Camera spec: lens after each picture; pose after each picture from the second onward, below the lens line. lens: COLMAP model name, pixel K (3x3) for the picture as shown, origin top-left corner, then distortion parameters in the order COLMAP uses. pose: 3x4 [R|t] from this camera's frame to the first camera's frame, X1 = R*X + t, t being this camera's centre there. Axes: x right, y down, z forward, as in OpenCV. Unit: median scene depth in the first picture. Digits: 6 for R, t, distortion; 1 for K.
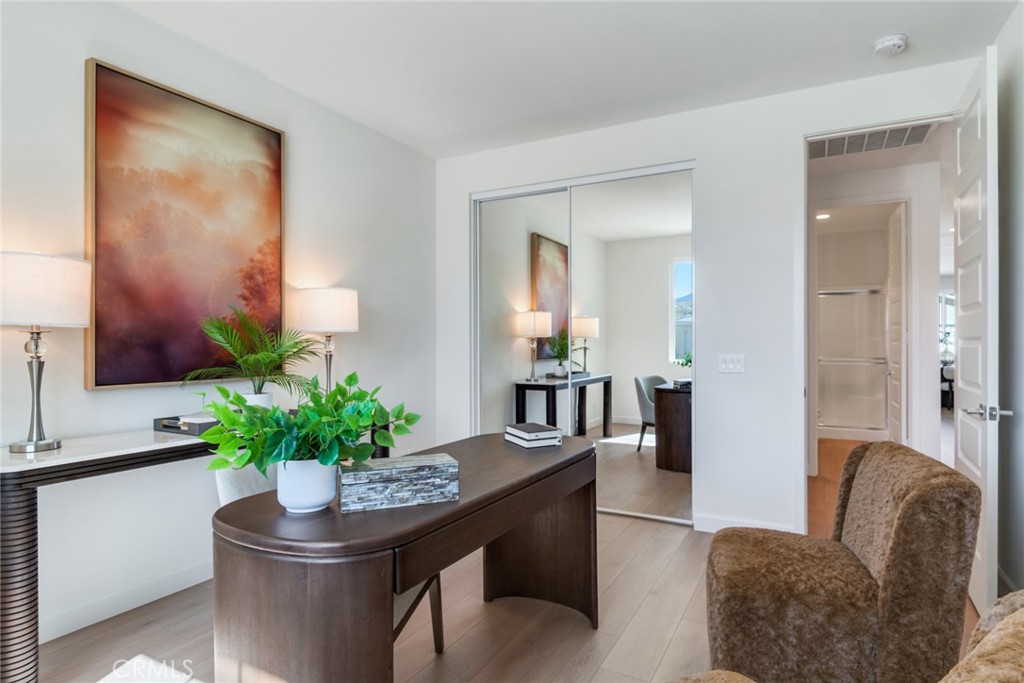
lens RADIAL K [[553.2, 0, 514.2], [0, 553.2, 345.6], [0, 0, 1]] dist [0.002692, -0.004916]
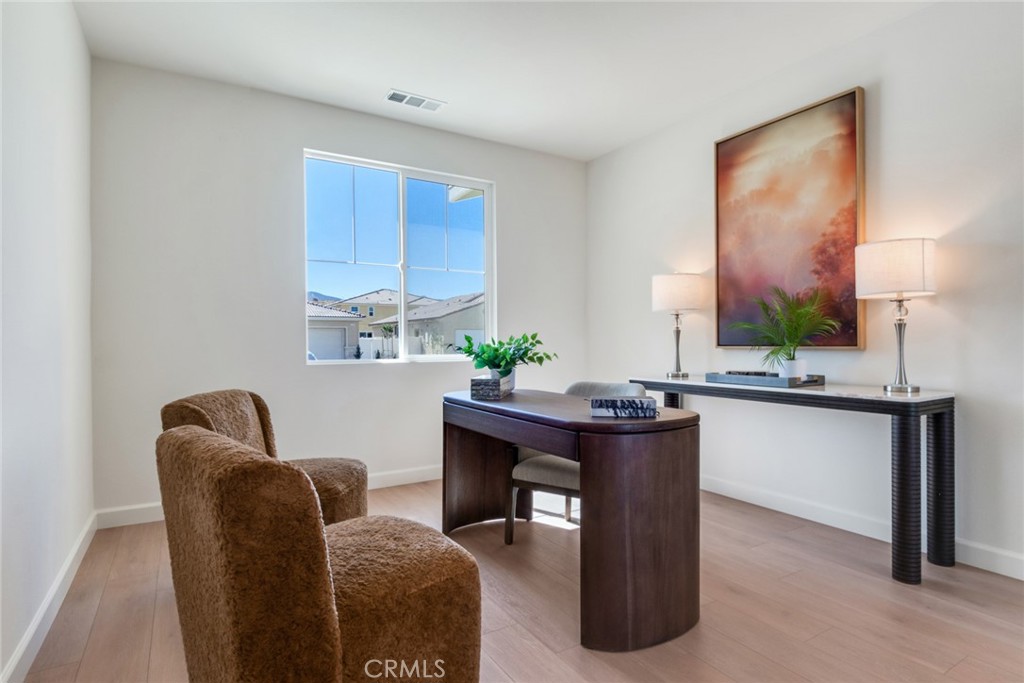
lens RADIAL K [[553.2, 0, 513.5], [0, 553.2, 340.2], [0, 0, 1]] dist [0.002692, -0.004916]
pose [[-0.506644, 0.011440, -0.862079, 0.738339], [0.013553, 0.999894, 0.005304, 0.031852], [0.862049, -0.008996, -0.506746, 1.036296]]
